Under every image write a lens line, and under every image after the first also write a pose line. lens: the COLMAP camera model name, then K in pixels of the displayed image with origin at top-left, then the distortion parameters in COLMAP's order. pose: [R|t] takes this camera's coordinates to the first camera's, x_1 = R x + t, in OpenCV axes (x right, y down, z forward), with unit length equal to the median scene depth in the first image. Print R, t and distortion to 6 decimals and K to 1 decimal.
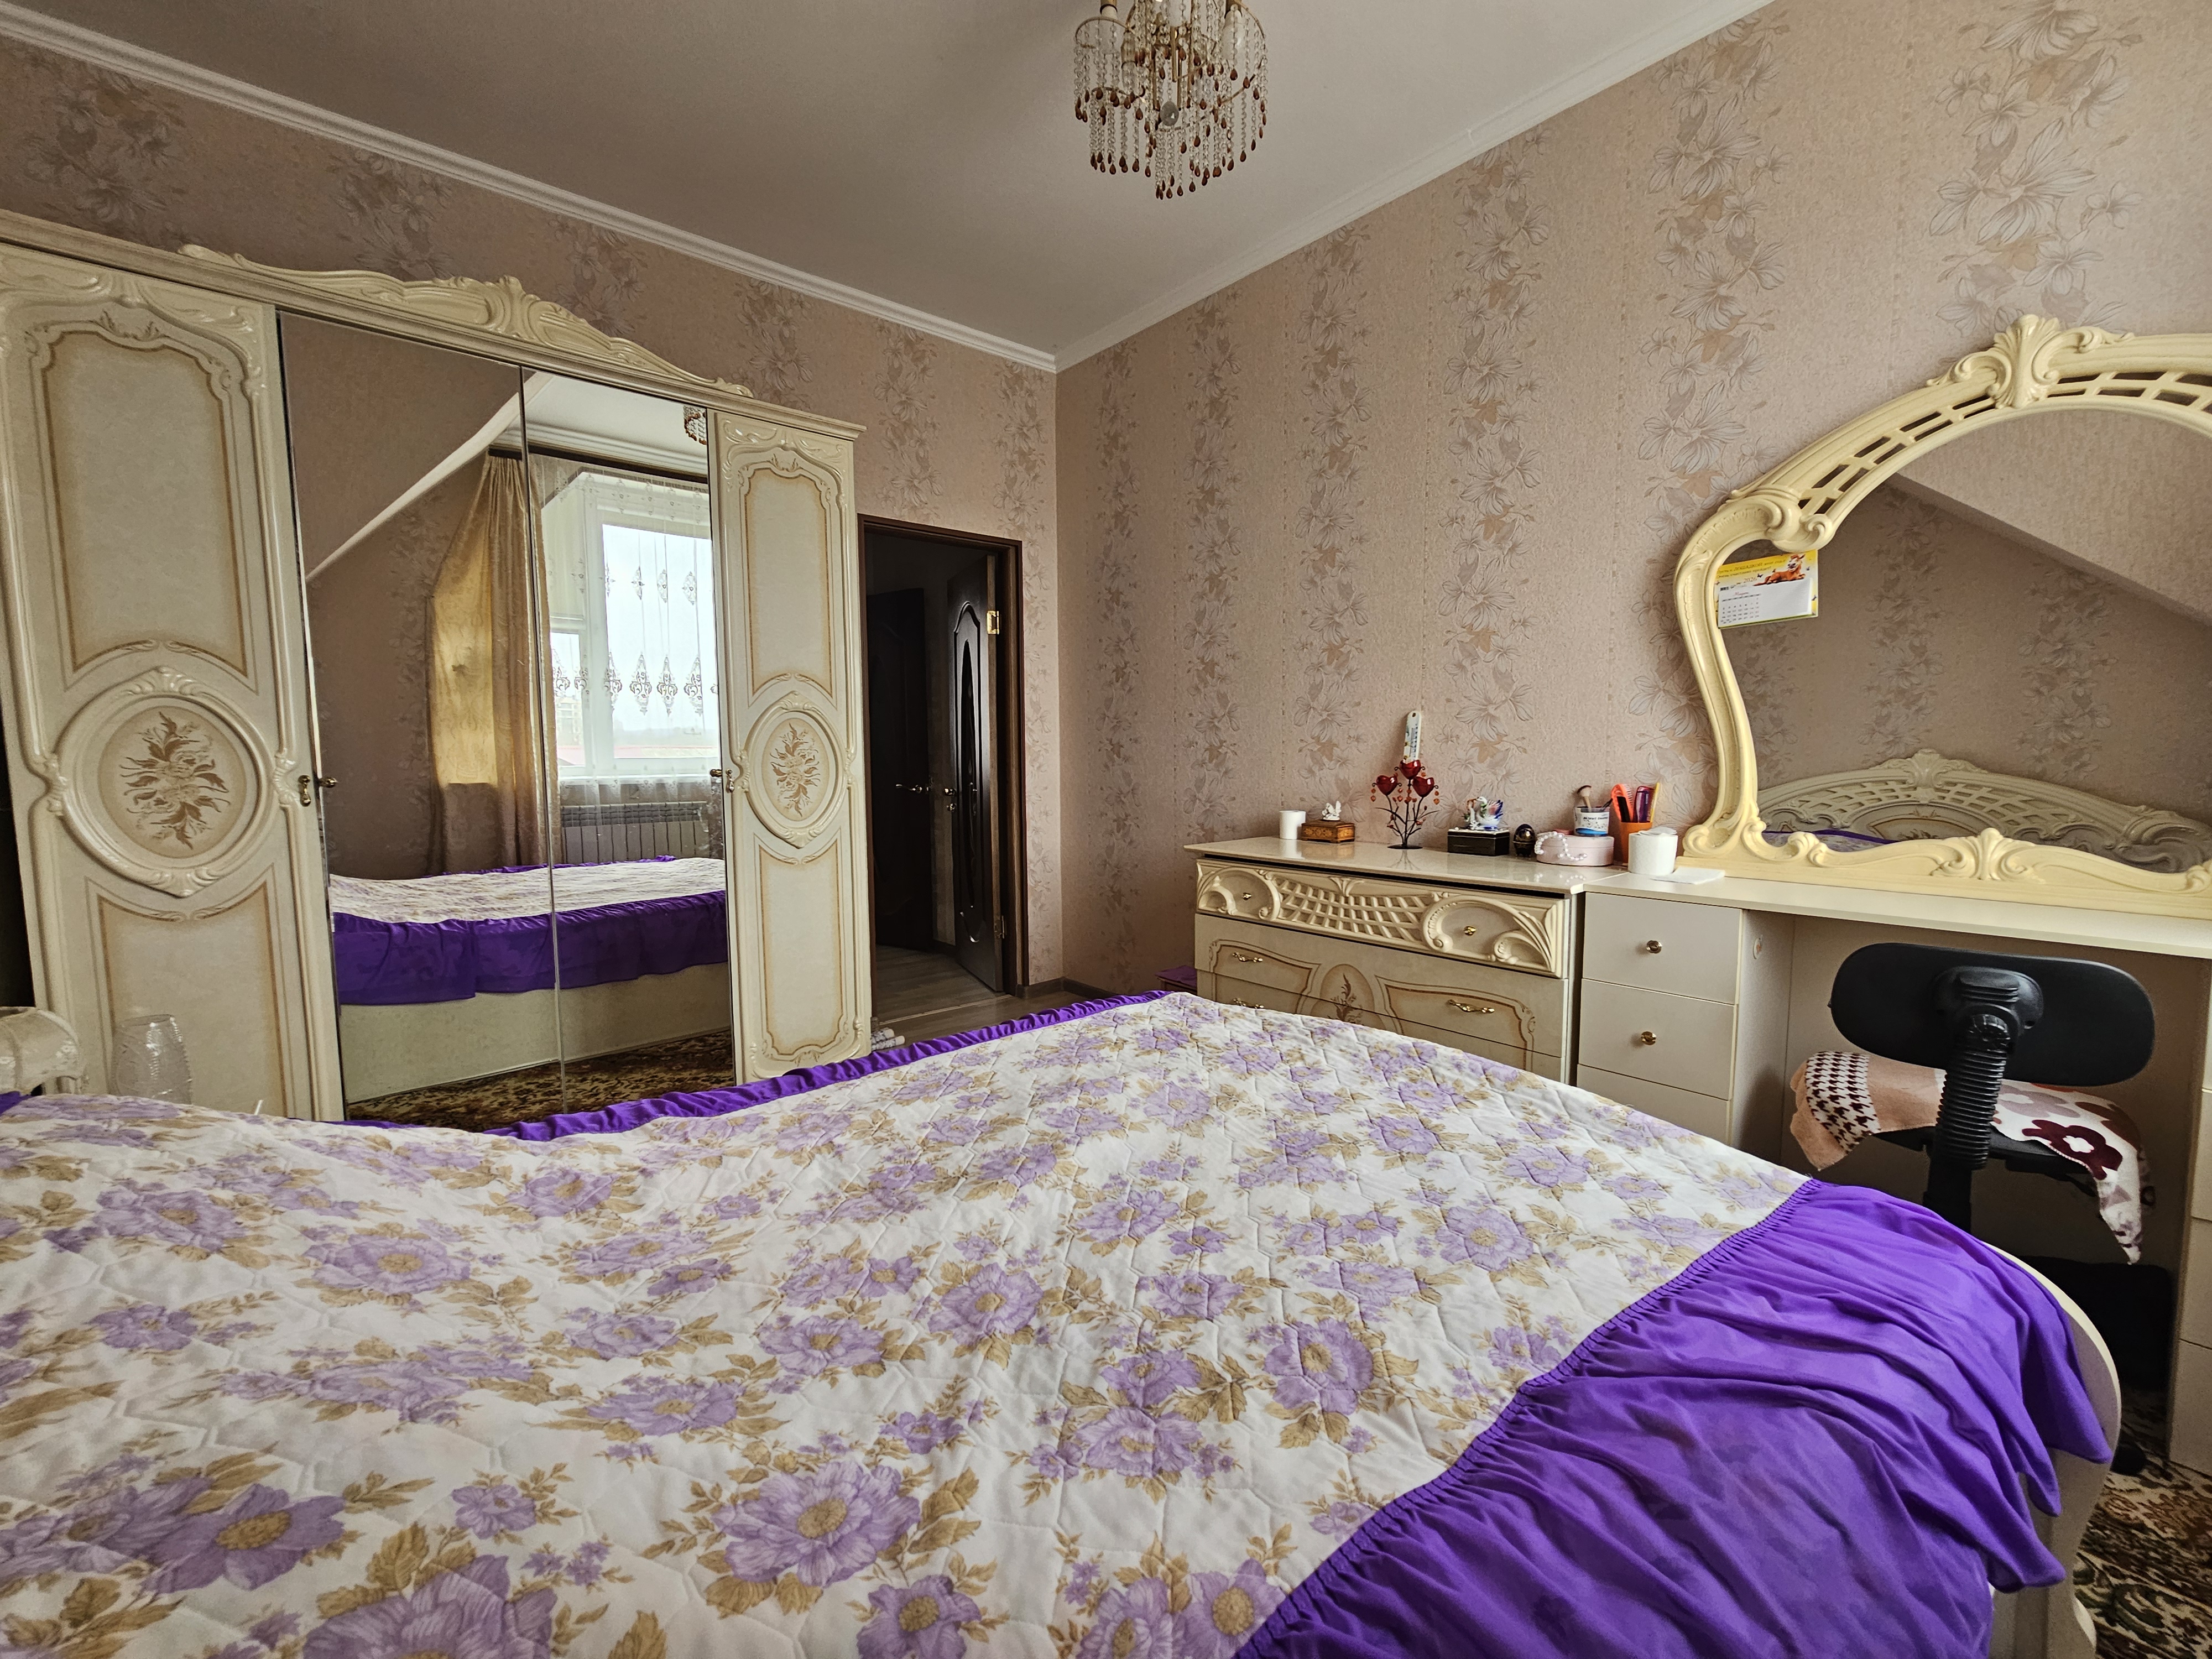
lens RADIAL K [[903.0, 0, 1099.0], [0, 903.0, 831.1], [0, 0, 1]] dist [-0.001544, -0.000912]
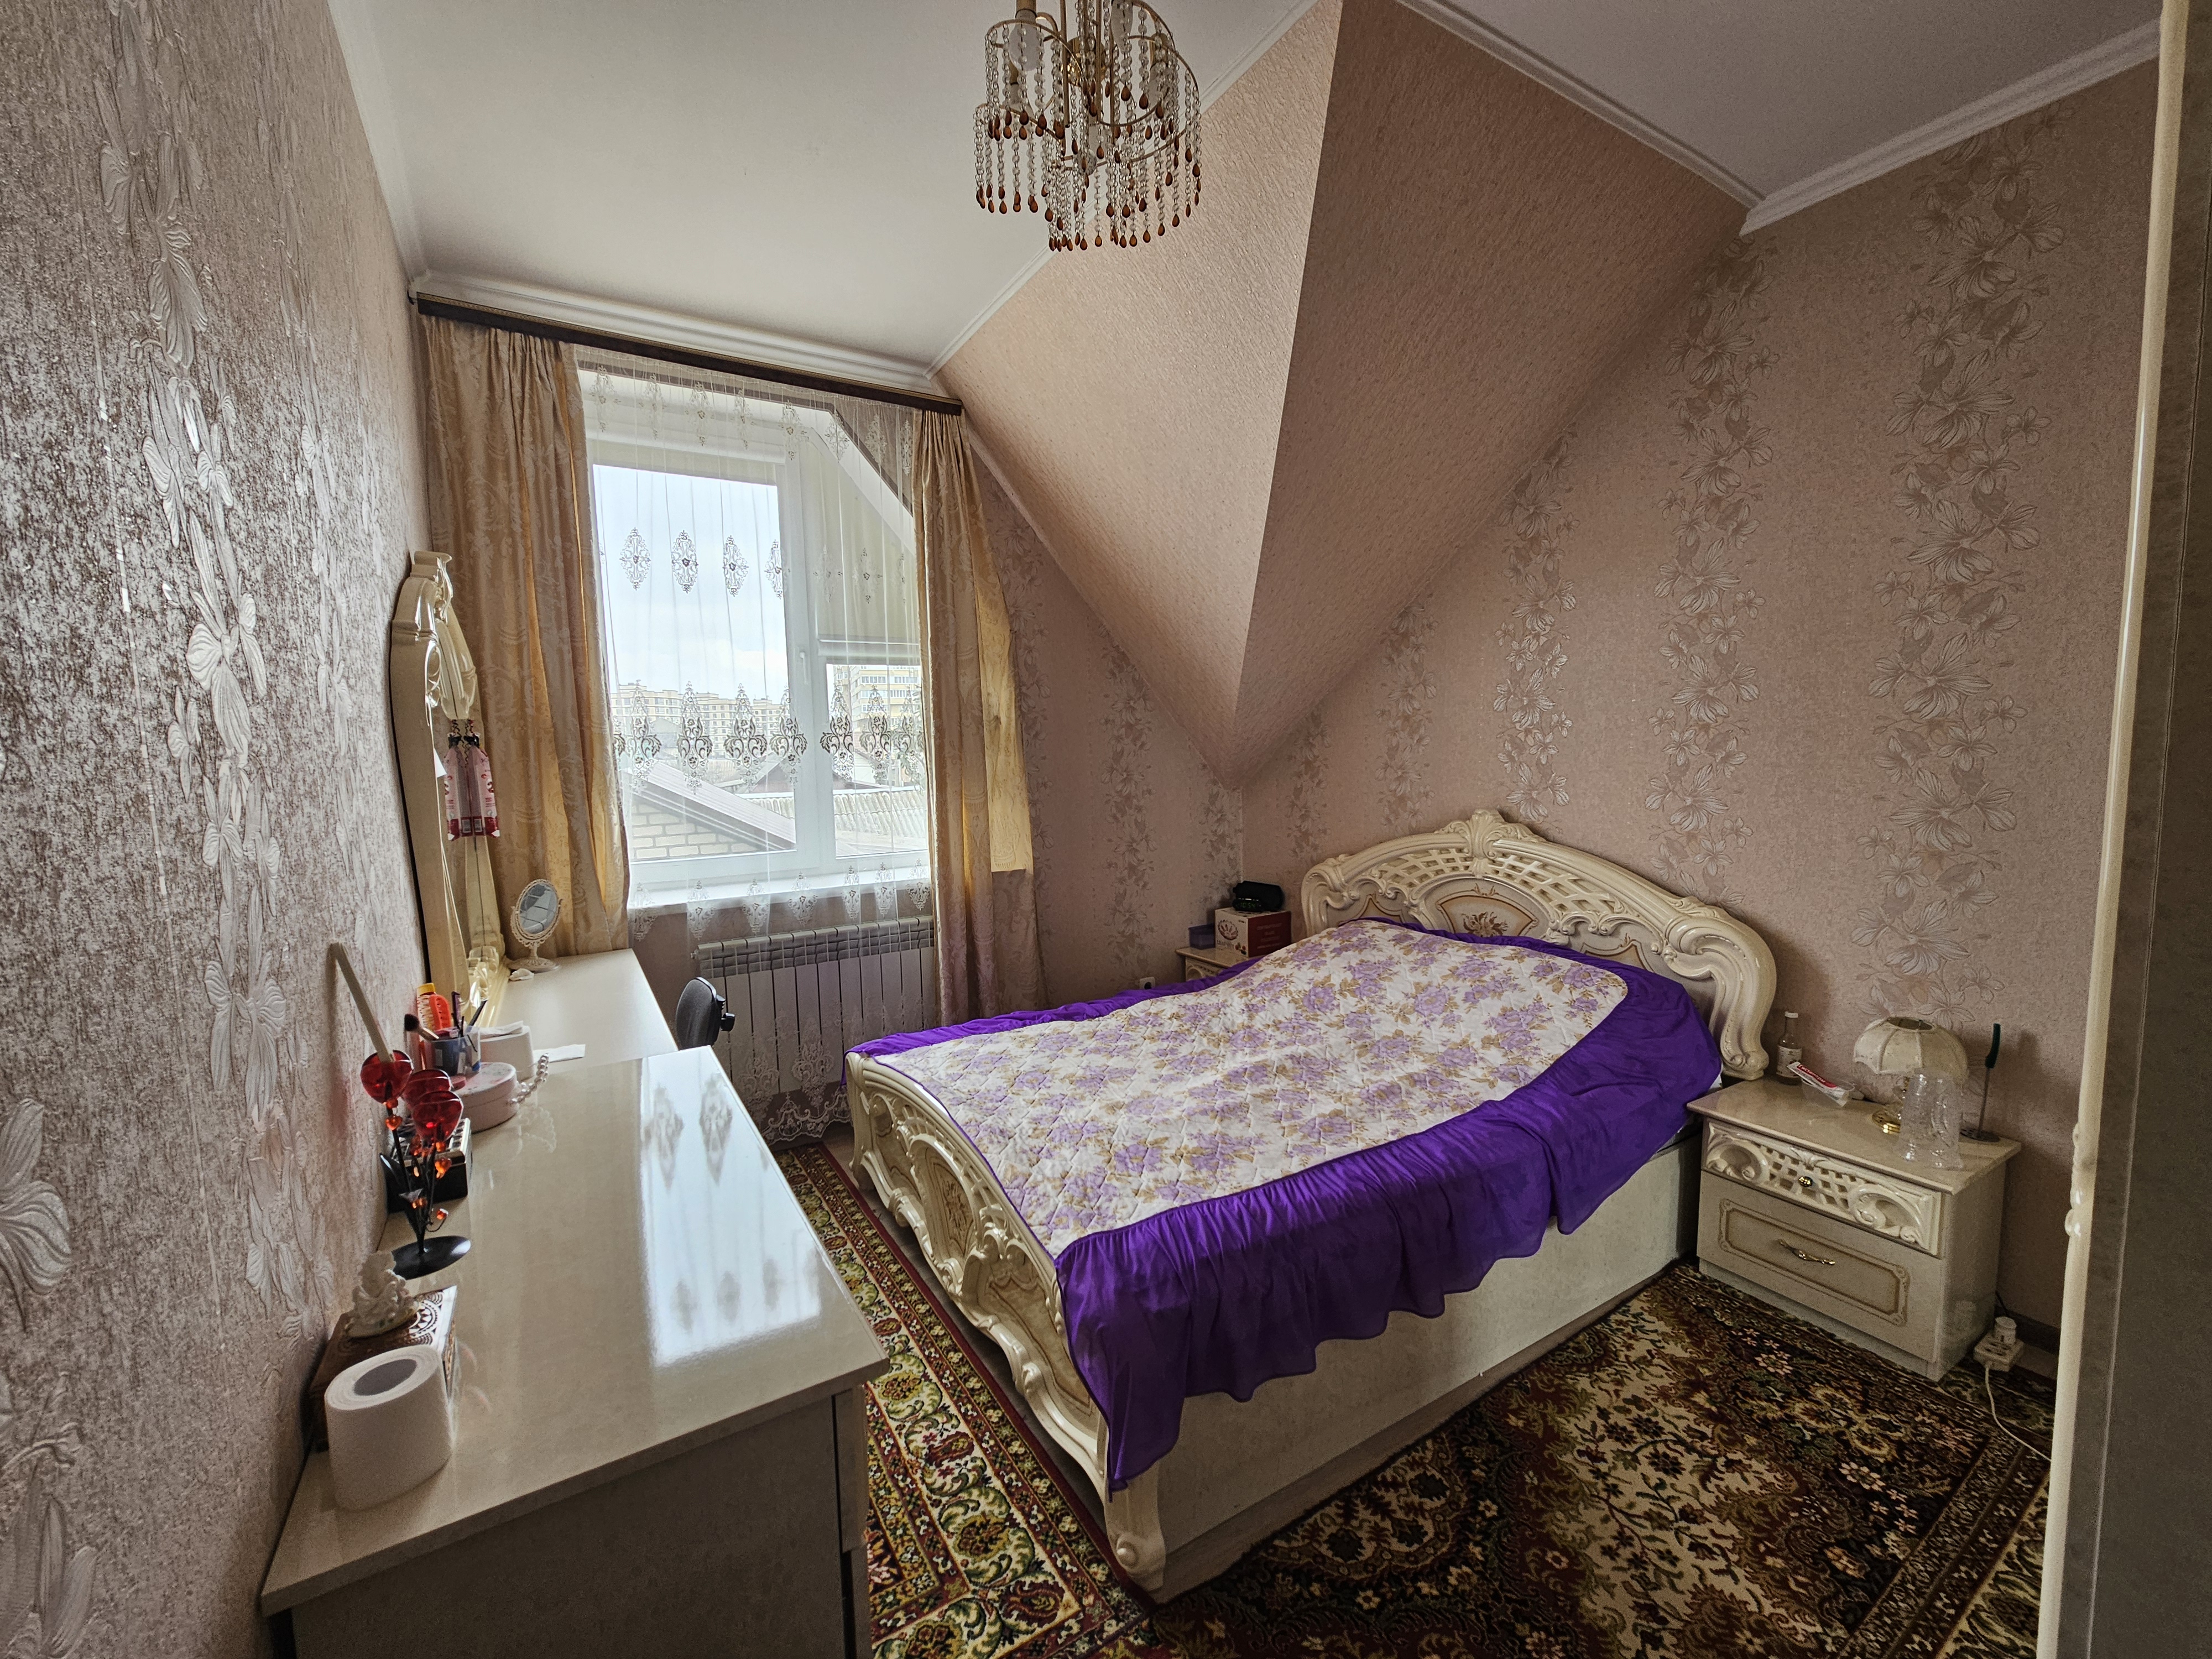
lens RADIAL K [[906.4, 0, 1106.9], [0, 906.4, 831.1], [0, 0, 1]] dist [-0.000855, 0.000518]
pose [[-0.989592, 0.013678, 0.143249, -0.053944], [0.040887, 0.981171, 0.188766, -0.358219], [-0.137969, 0.192658, -0.971518, 1.972228]]
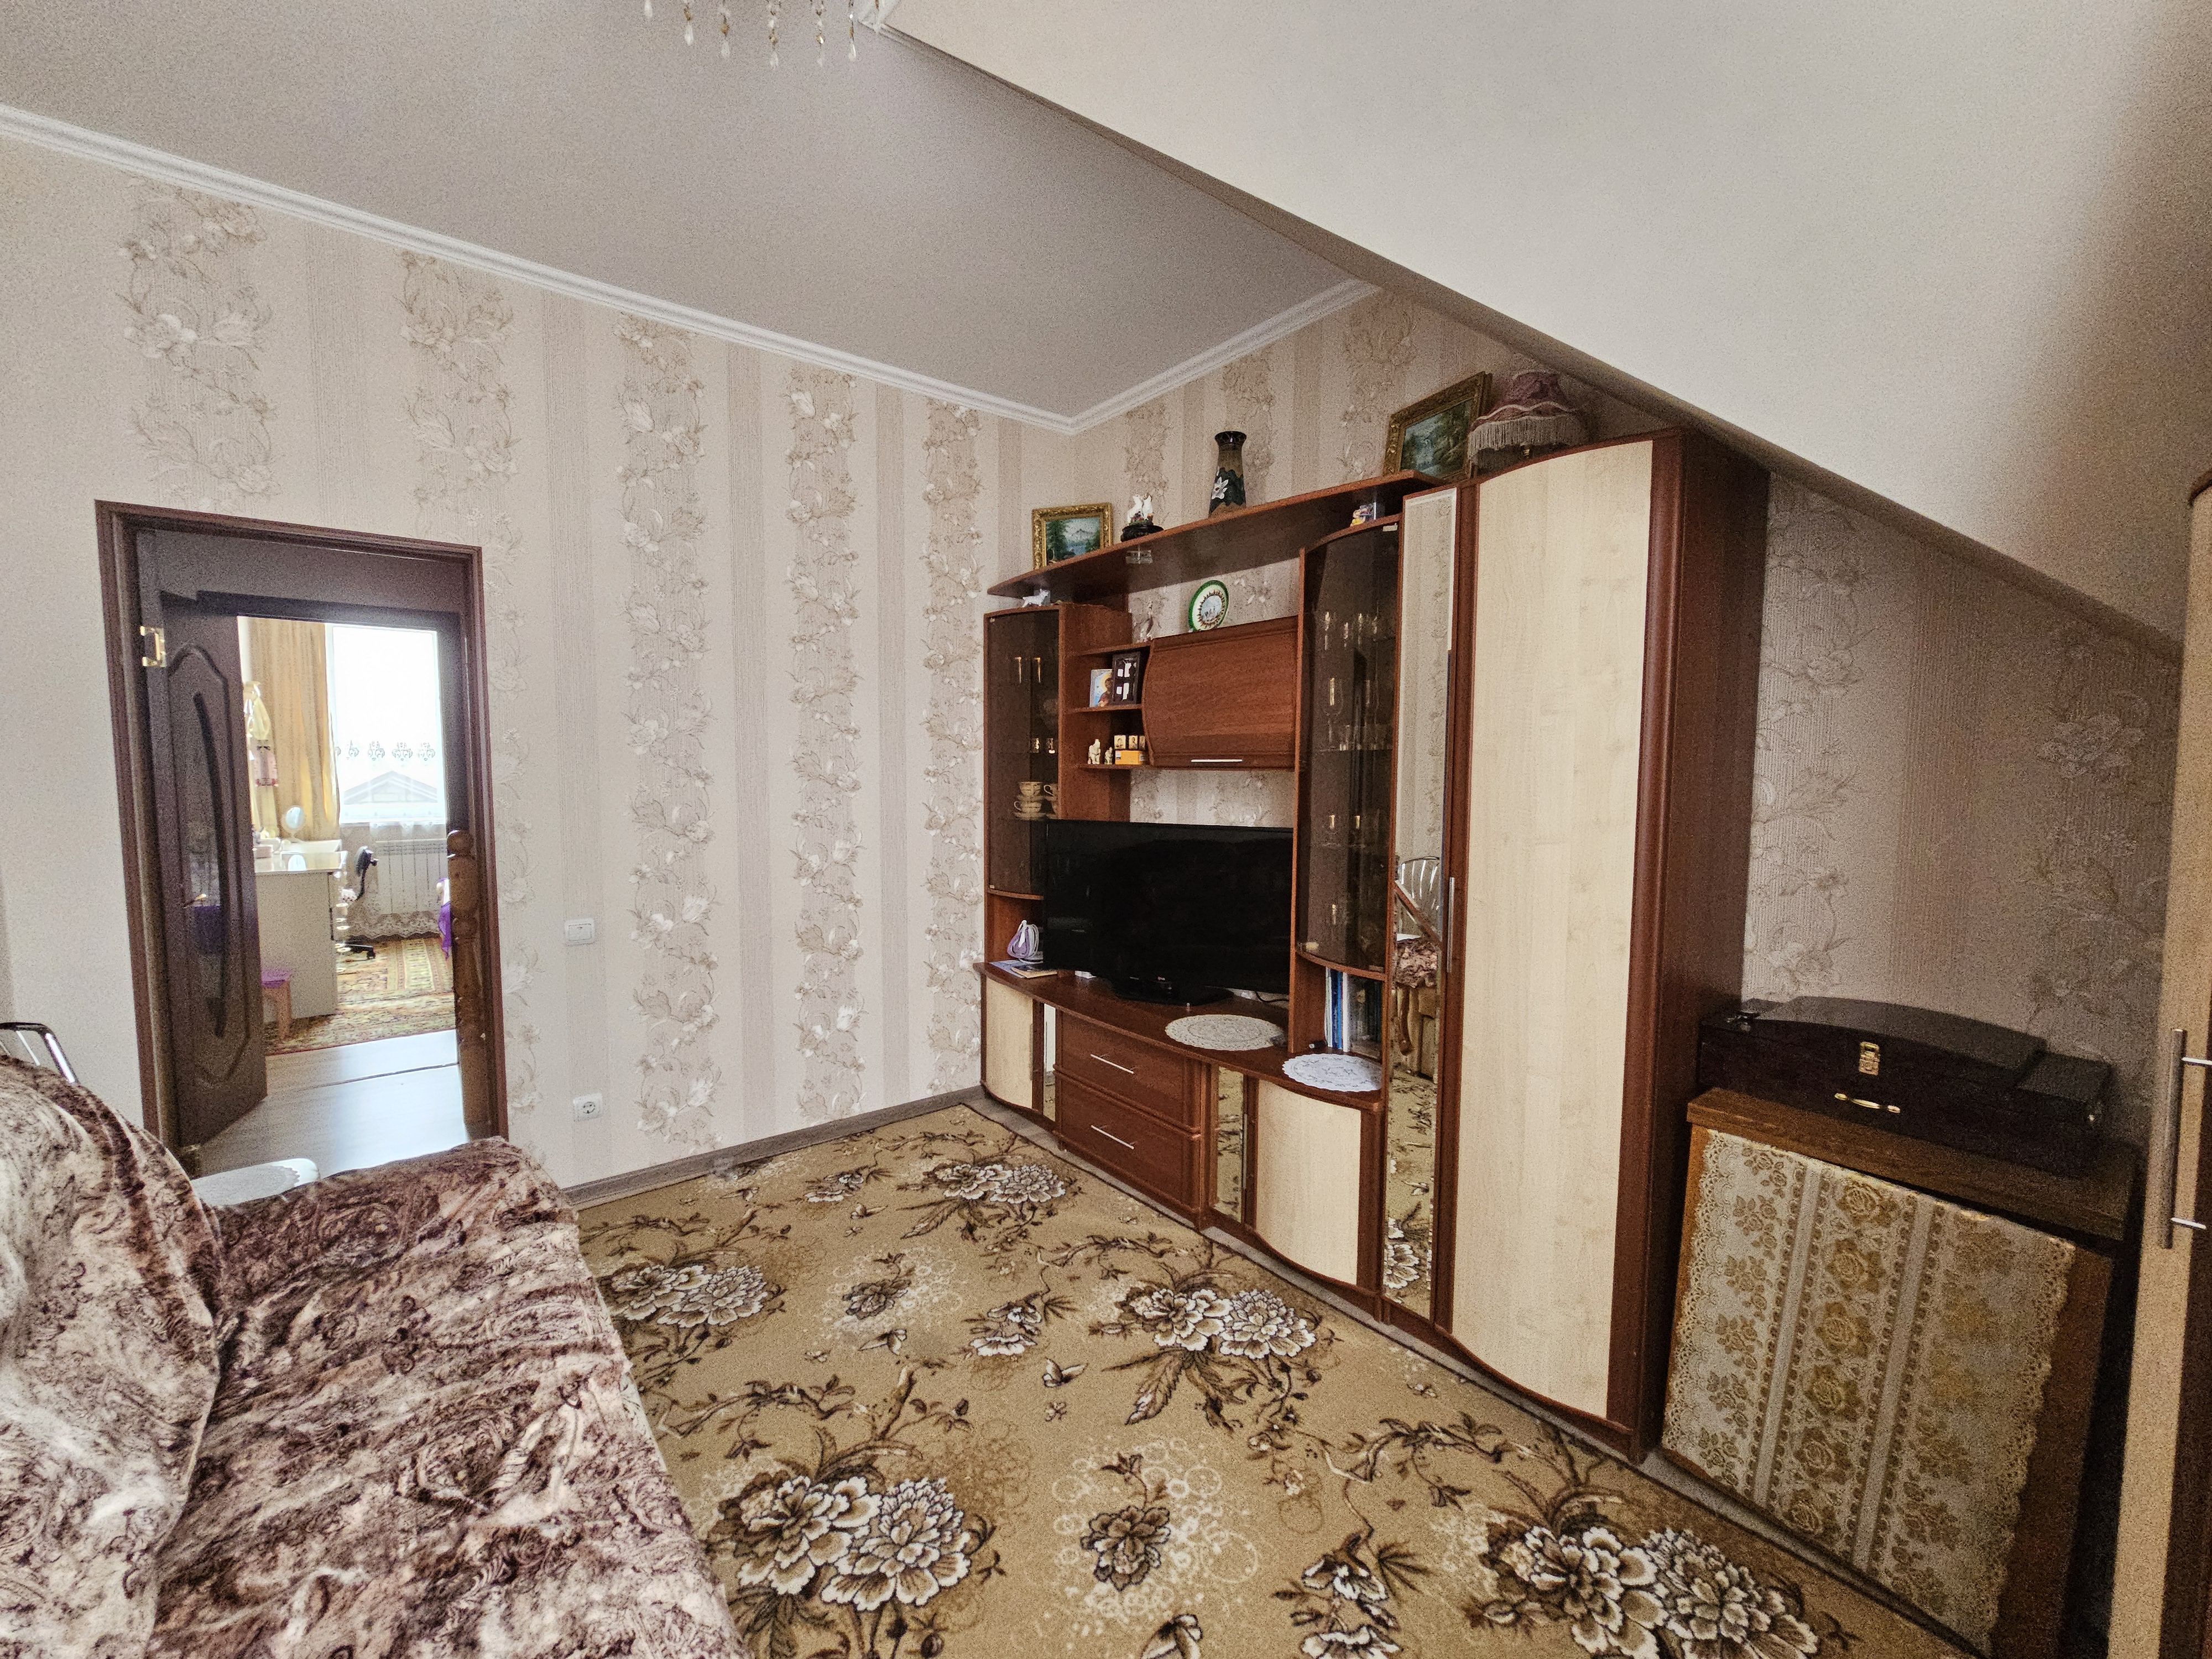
lens RADIAL K [[909.4, 0, 1098.9], [0, 909.4, 839.9], [0, 0, 1]] dist [-0.014400, 0.010165]
pose [[-0.999501, -0.003479, 0.031406, -2.175706], [0.001851, 0.985767, 0.168107, -0.501347], [-0.031544, 0.168081, -0.985268, 4.094349]]
